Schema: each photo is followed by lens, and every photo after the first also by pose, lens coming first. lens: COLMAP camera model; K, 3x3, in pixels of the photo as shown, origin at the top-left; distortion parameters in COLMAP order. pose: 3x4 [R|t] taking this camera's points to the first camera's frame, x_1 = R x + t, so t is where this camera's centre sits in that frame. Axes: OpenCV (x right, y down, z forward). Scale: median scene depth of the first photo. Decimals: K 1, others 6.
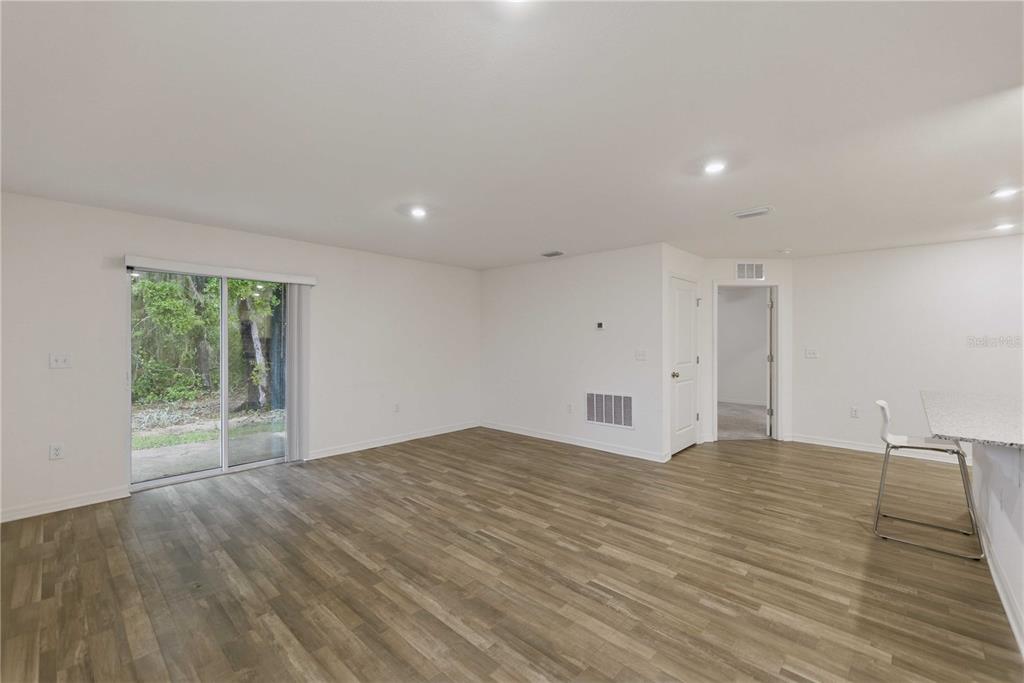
lens RADIAL K [[426.2, 0, 513.9], [0, 426.2, 337.8], [0, 0, 1]] dist [0.018448, -0.000849]
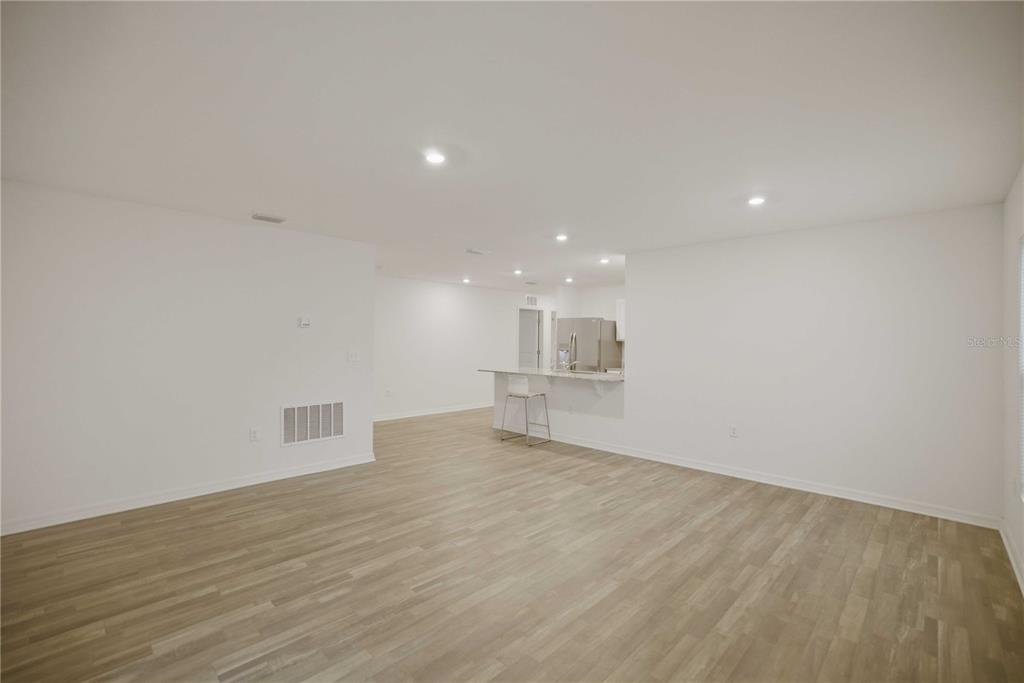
lens RADIAL K [[447.8, 0, 512.0], [0, 447.8, 341.5], [0, 0, 1]] dist [-0.028897, 0.011341]
pose [[0.016673, 0.005106, 0.999848, -0.692418], [-0.018146, 0.999824, -0.004804, 0.006387], [-0.999696, -0.018063, 0.016762, 0.647229]]
